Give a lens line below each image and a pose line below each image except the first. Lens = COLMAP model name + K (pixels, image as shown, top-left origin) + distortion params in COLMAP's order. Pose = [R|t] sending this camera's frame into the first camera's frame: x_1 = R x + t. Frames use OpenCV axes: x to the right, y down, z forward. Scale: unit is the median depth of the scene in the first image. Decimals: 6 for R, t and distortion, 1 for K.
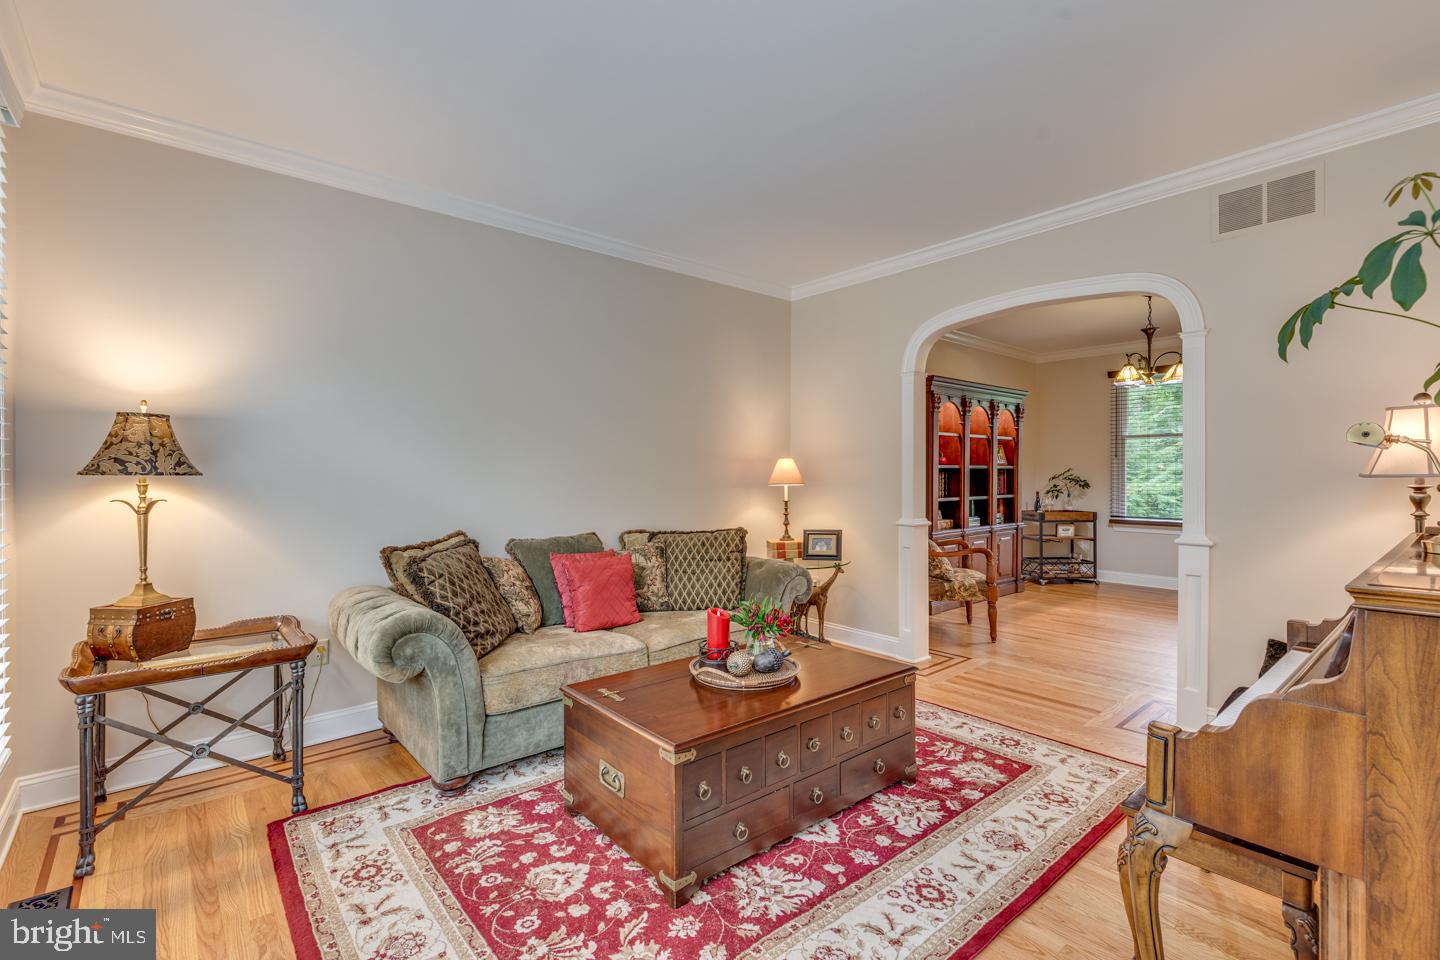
lens RADIAL K [[653.7, 0, 723.9], [0, 653.7, 476.6], [0, 0, 1]] dist [0.000168, 0.000022]
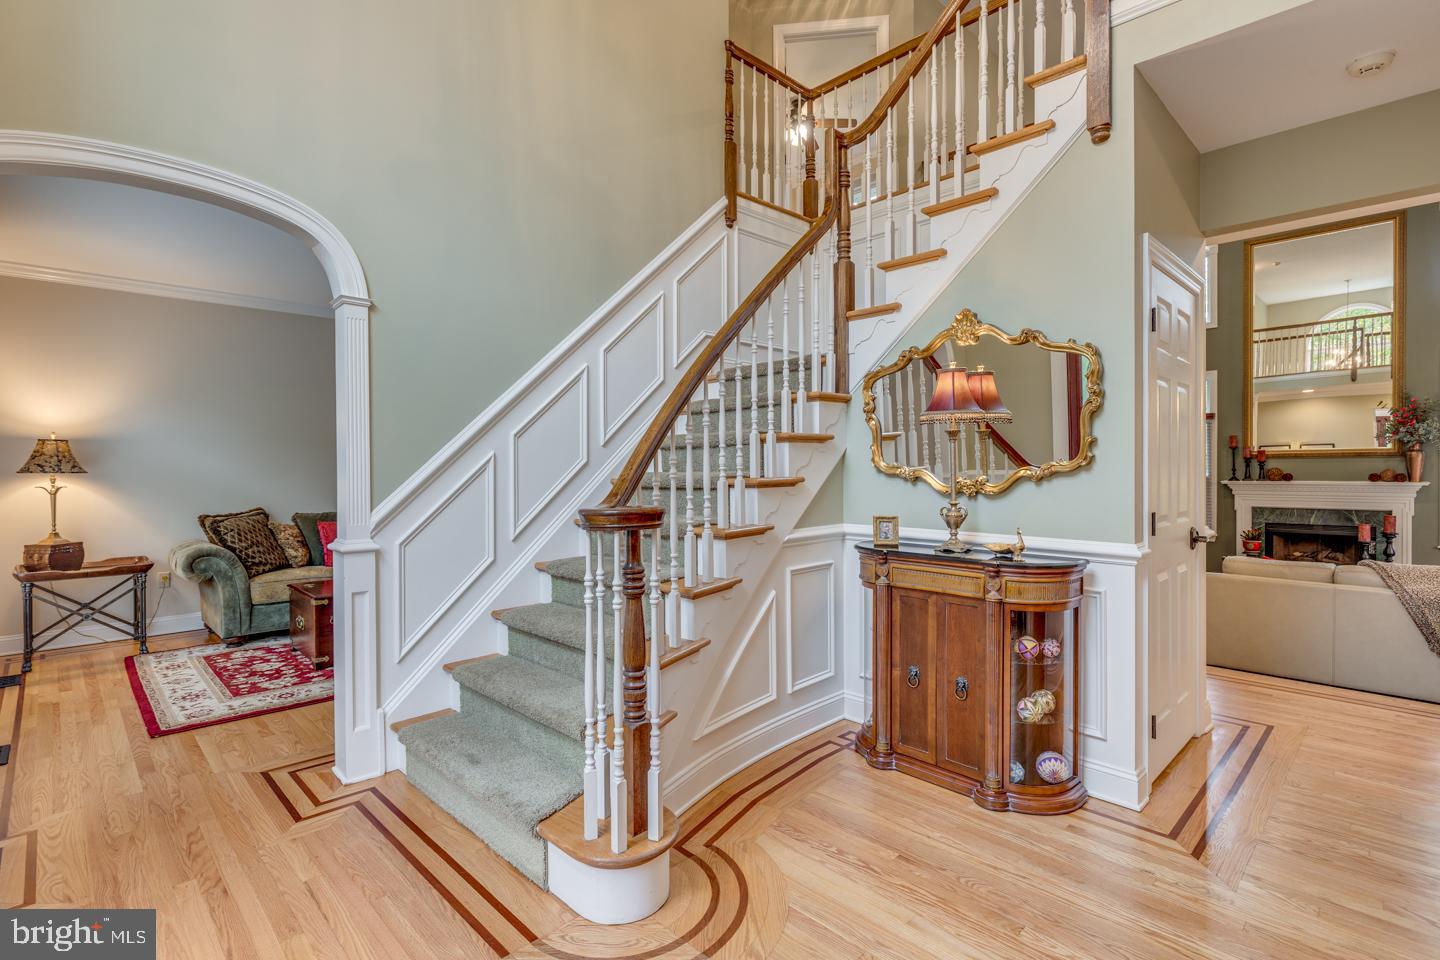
lens RADIAL K [[690.8, 0, 716.0], [0, 690.8, 476.9], [0, 0, 1]] dist [-0.001086, 0.000535]
pose [[0.998476, -0.005090, 0.054959, 0.843324], [0.004857, 0.999979, 0.004361, 0.008692], [-0.054980, -0.004088, 0.998479, -1.014834]]
